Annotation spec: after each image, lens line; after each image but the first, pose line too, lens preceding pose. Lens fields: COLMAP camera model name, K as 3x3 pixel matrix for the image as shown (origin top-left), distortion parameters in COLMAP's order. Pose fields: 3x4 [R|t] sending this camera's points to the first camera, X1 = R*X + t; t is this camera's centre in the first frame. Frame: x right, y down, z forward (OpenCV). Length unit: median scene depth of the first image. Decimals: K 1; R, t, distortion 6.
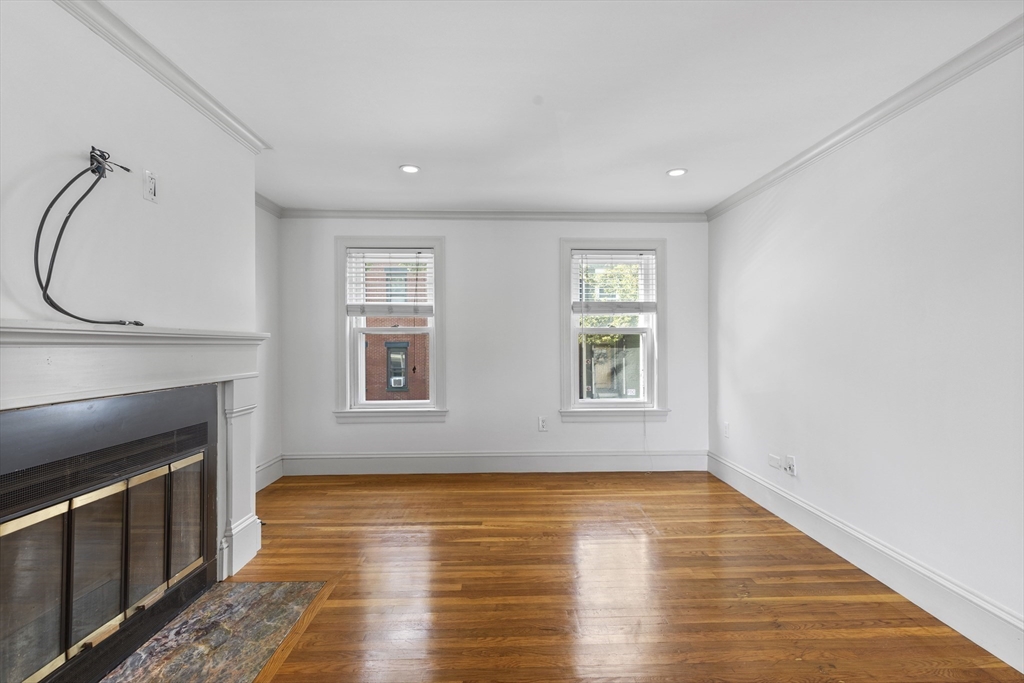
lens RADIAL K [[466.4, 0, 519.2], [0, 466.4, 343.9], [0, 0, 1]] dist [0.010032, -0.002462]
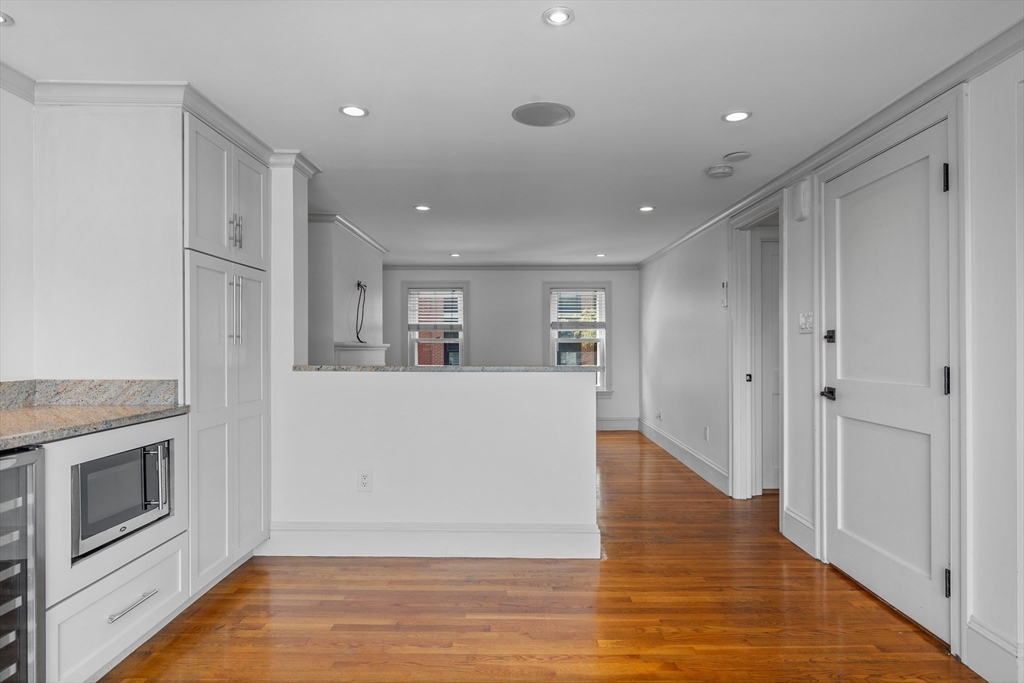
lens RADIAL K [[593.2, 0, 523.5], [0, 593.2, 346.4], [0, 0, 1]] dist [-0.002141, -0.001835]
pose [[0.999788, -0.001123, -0.020559, 0.069423], [0.001098, 0.999999, -0.001244, -0.006906], [0.020560, 0.001221, 0.999788, -1.102462]]
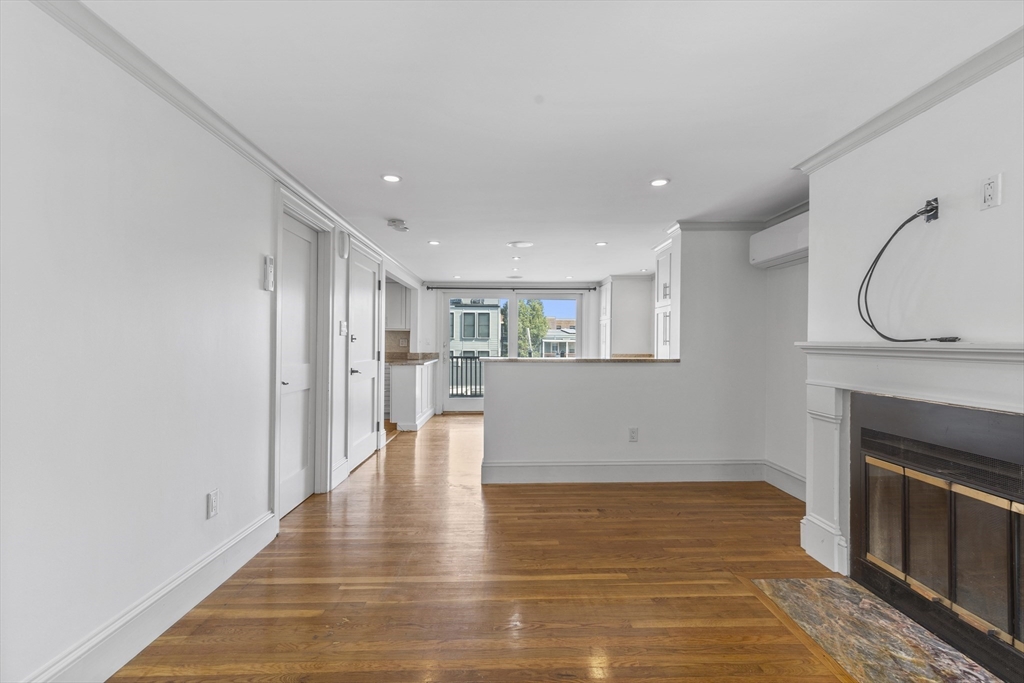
lens RADIAL K [[466.4, 0, 517.1], [0, 466.4, 341.9], [0, 0, 1]] dist [0.010032, -0.002462]
pose [[-0.999981, -0.005700, 0.002435, 0.082155], [-0.005704, 0.999982, -0.001631, -0.014102], [-0.002425, -0.001645, -0.999996, 0.984177]]
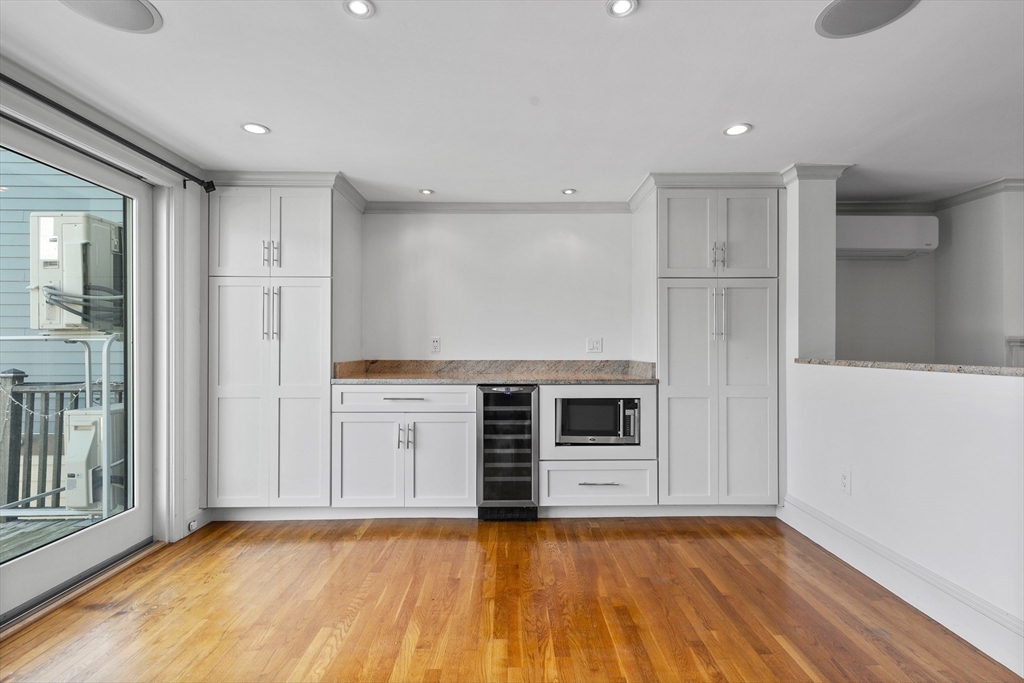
lens RADIAL K [[466.4, 0, 513.6], [0, 466.4, 347.6], [0, 0, 1]] dist [0.010032, -0.002462]
pose [[-0.020753, -0.002162, -0.999782, 0.502964], [-0.000509, 0.999998, -0.002152, 0.004795], [0.999785, 0.000464, -0.020754, -0.667624]]
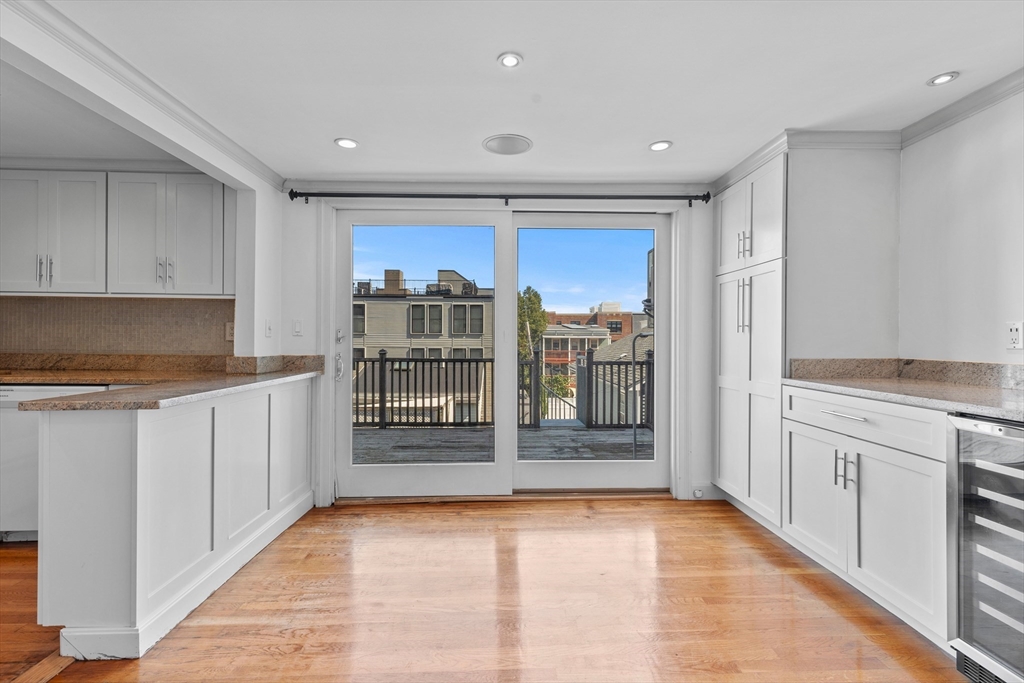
lens RADIAL K [[466.4, 0, 517.3], [0, 466.4, 338.5], [0, 0, 1]] dist [0.010032, -0.002462]
pose [[-0.999982, -0.004117, -0.004345, 0.088109], [-0.004107, 0.999988, -0.002482, 0.003082], [0.004355, -0.002464, -0.999987, -0.313727]]
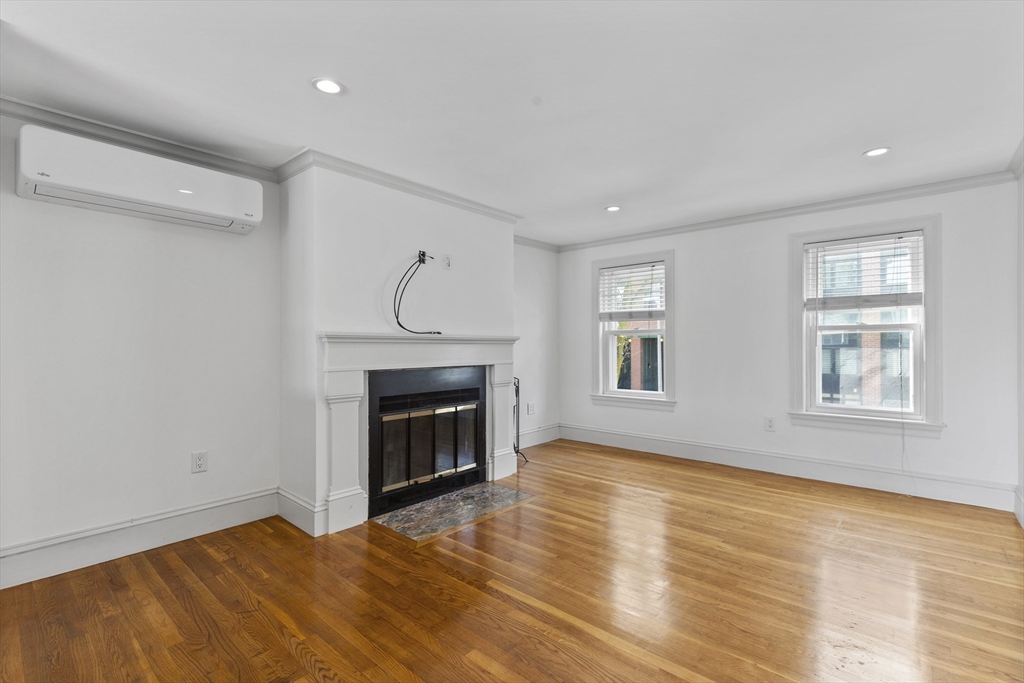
lens RADIAL K [[466.4, 0, 517.1], [0, 466.4, 344.8], [0, 0, 1]] dist [0.010032, -0.002462]
pose [[0.732279, 0.002273, -0.681001, 0.374132], [-0.001162, 0.999997, 0.002087, 0.001949], [0.681004, -0.000737, 0.732279, -0.109418]]
